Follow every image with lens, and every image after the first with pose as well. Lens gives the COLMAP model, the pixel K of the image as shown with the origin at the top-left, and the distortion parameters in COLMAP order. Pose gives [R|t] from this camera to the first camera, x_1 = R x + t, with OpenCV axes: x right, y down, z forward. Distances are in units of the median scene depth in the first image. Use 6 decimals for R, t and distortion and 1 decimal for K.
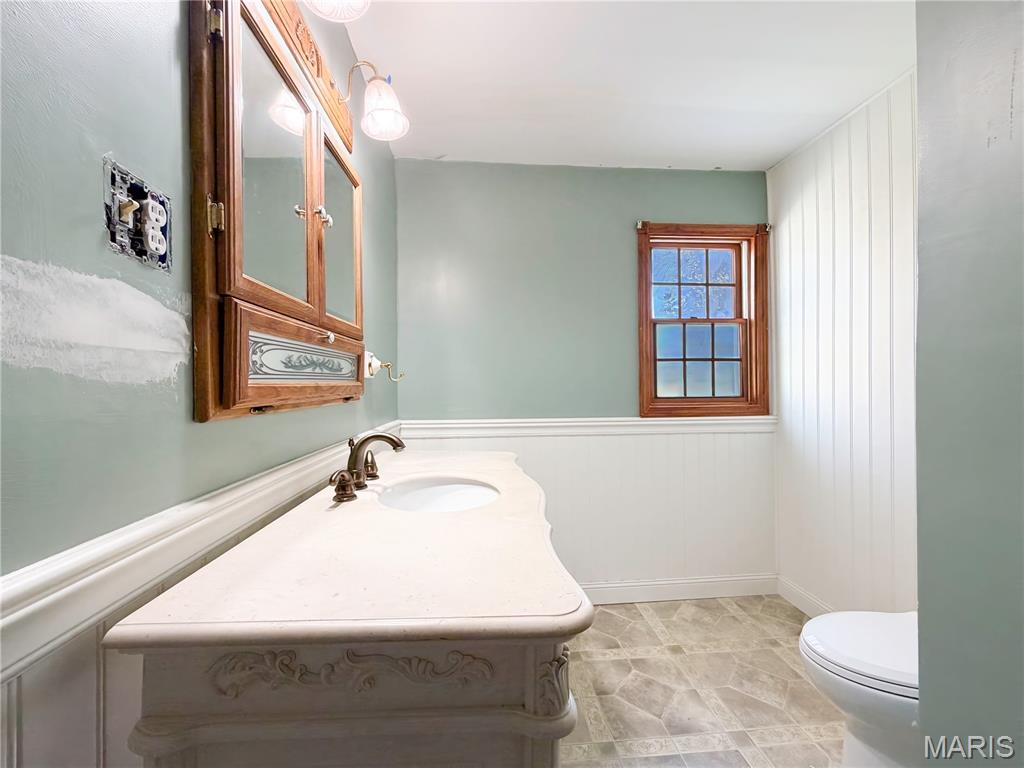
lens RADIAL K [[409.9, 0, 512.9], [0, 409.9, 384.9], [0, 0, 1]] dist [-0.000956, 0.000313]
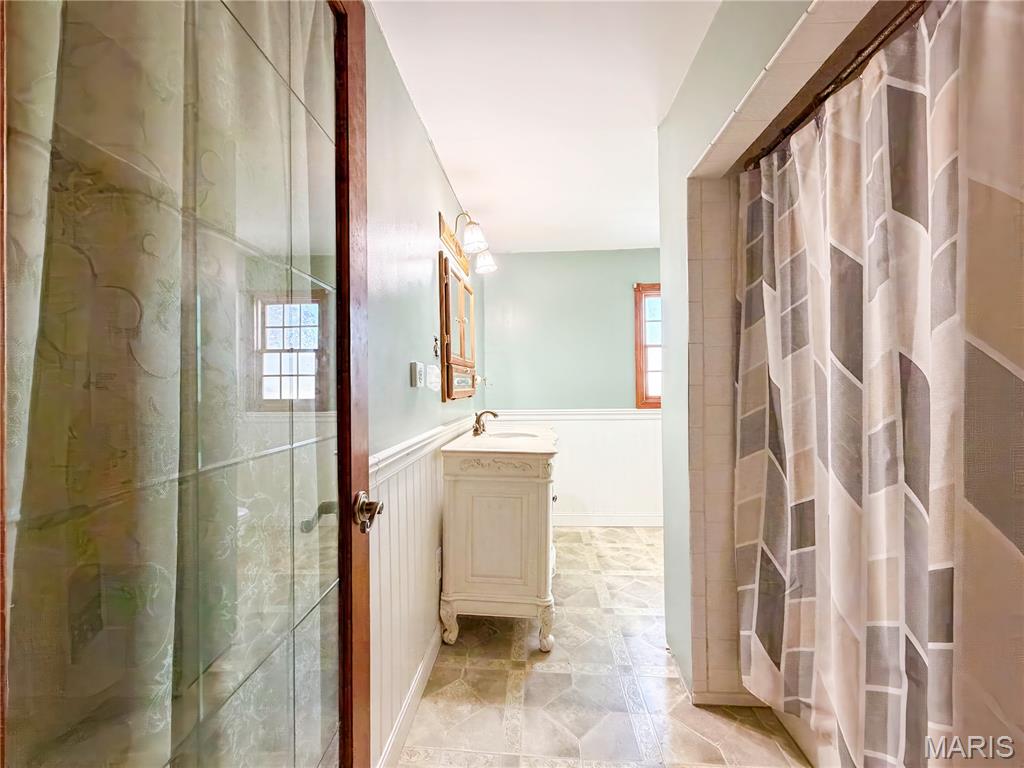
lens RADIAL K [[409.9, 0, 511.8], [0, 409.9, 385.3], [0, 0, 1]] dist [-0.000956, 0.000313]
pose [[0.991171, 0.005993, -0.132453, 0.125414], [-0.005694, 0.999980, 0.002641, -0.036046], [0.132466, -0.001863, 0.991186, -1.306601]]
